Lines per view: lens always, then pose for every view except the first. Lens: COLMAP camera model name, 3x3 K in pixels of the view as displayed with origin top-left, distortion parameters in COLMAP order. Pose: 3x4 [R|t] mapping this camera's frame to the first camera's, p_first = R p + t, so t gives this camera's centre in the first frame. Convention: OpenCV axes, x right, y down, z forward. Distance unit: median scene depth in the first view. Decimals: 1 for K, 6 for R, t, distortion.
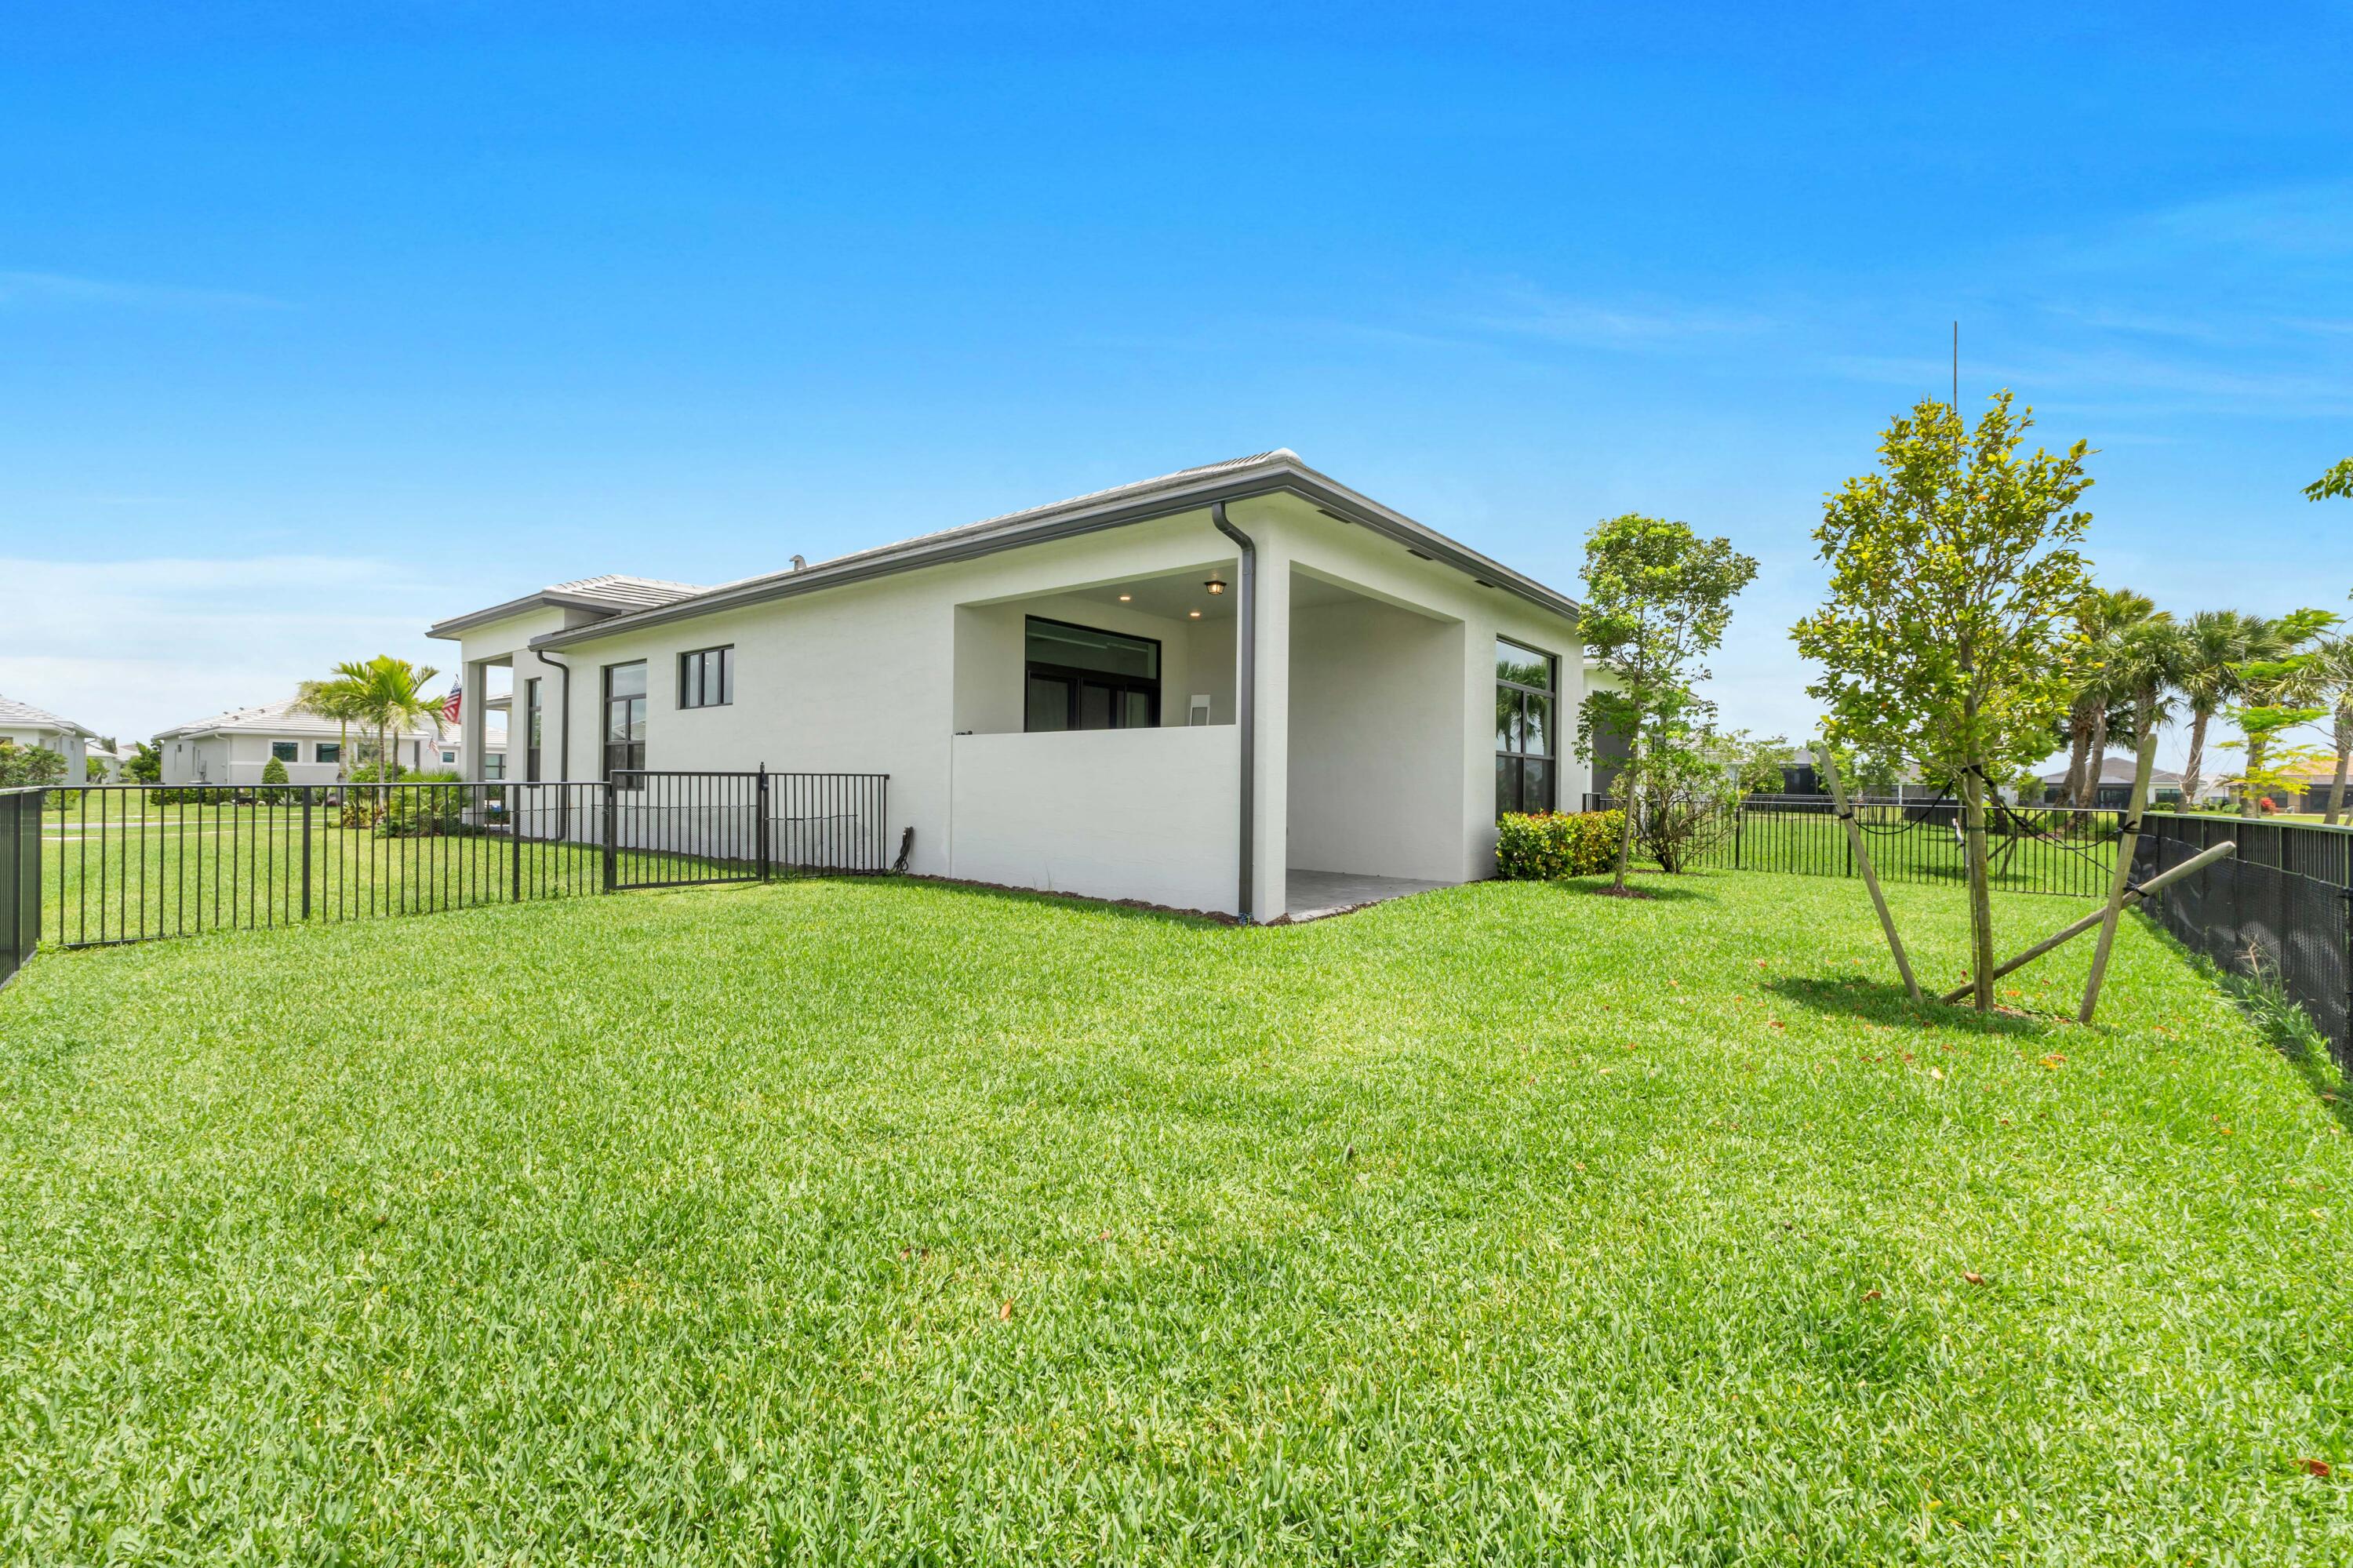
lens RADIAL K [[995.5, 0, 1161.8], [0, 995.5, 778.3], [0, 0, 1]] dist [-0.004709, 0.000190]
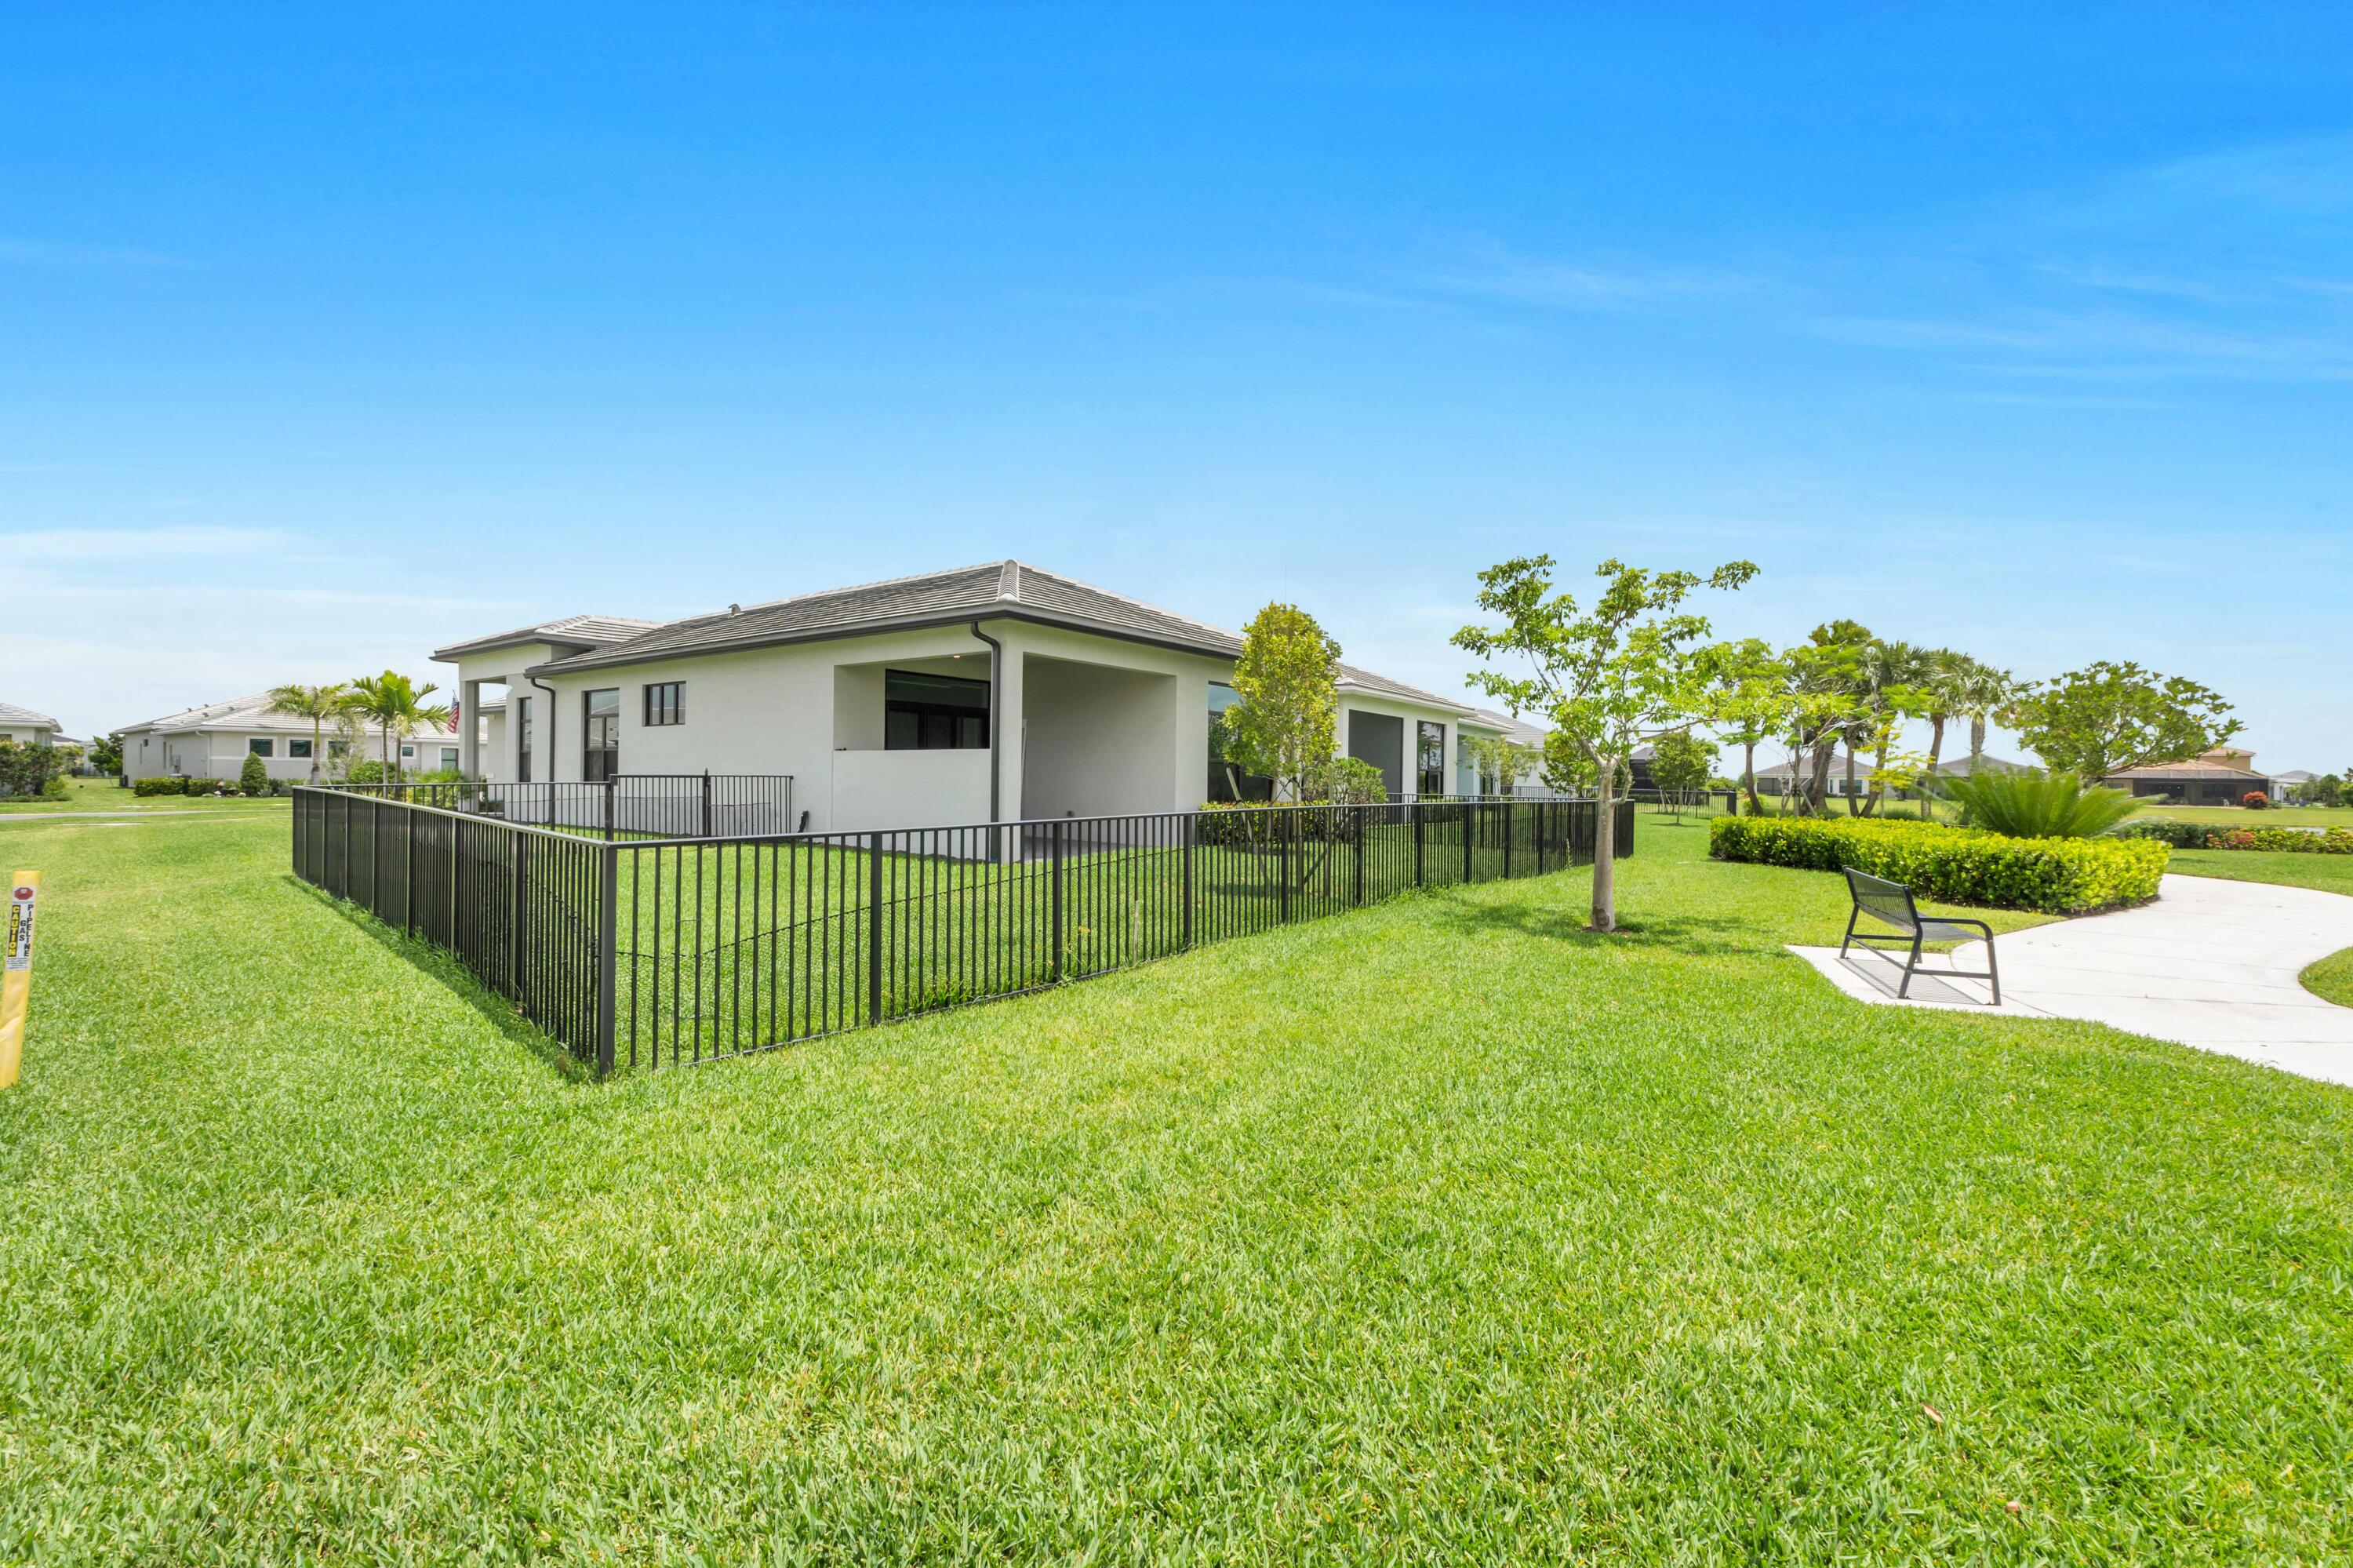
lens RADIAL K [[995.5, 0, 1161.8], [0, 995.5, 778.3], [0, 0, 1]] dist [-0.004709, 0.000190]
pose [[0.998975, 0.000970, 0.045263, 0.137985], [-0.001352, 0.999964, 0.008428, -0.009043], [-0.045253, -0.008481, 0.998940, -0.337462]]
